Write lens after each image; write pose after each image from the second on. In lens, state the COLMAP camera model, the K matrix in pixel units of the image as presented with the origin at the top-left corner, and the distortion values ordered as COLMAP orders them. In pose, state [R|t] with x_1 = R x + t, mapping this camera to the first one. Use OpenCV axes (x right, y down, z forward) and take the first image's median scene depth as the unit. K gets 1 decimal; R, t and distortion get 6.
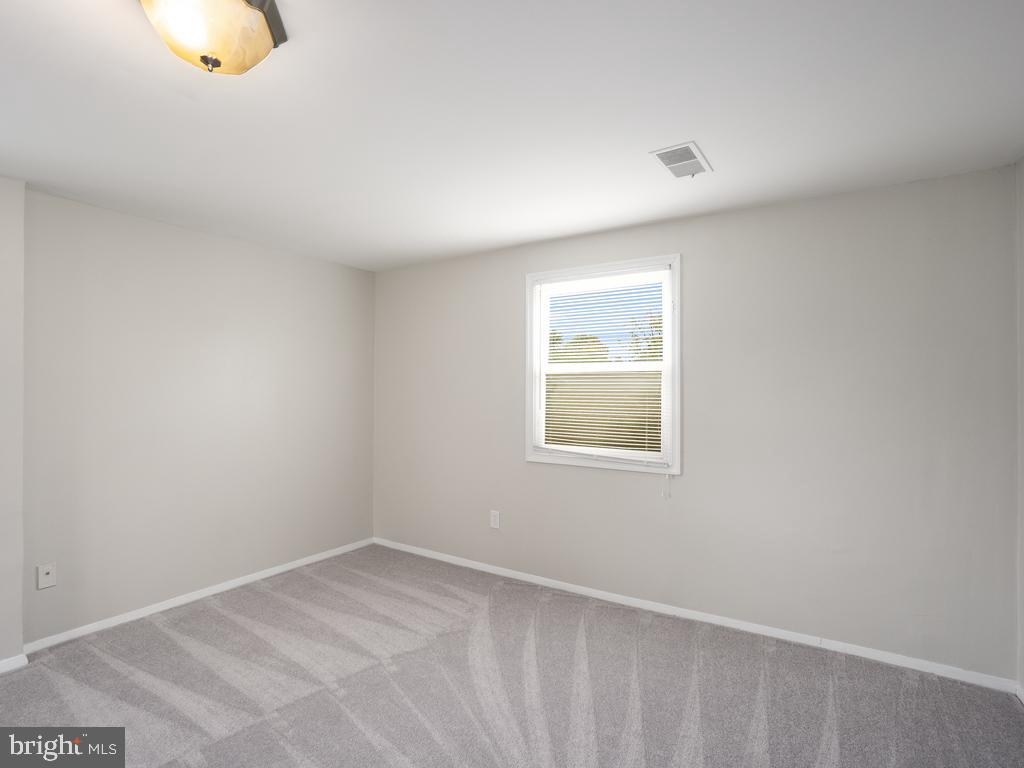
lens RADIAL K [[516.0, 0, 512.4], [0, 516.0, 380.3], [0, 0, 1]] dist [-0.059667, 0.027070]
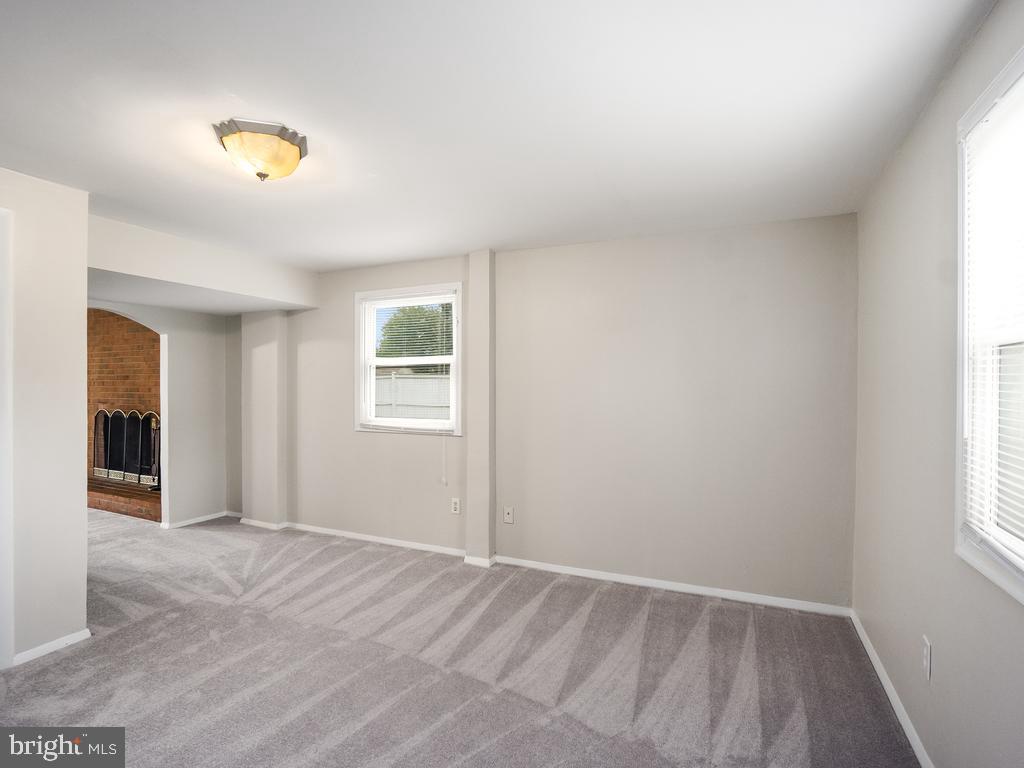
lens RADIAL K [[516.0, 0, 512.4], [0, 516.0, 380.3], [0, 0, 1]] dist [-0.059667, 0.027070]
pose [[0.171245, -0.005197, -0.985215, 0.495089], [-0.001972, 0.999982, -0.005618, 0.006784], [0.985227, 0.002904, 0.171231, 0.681720]]
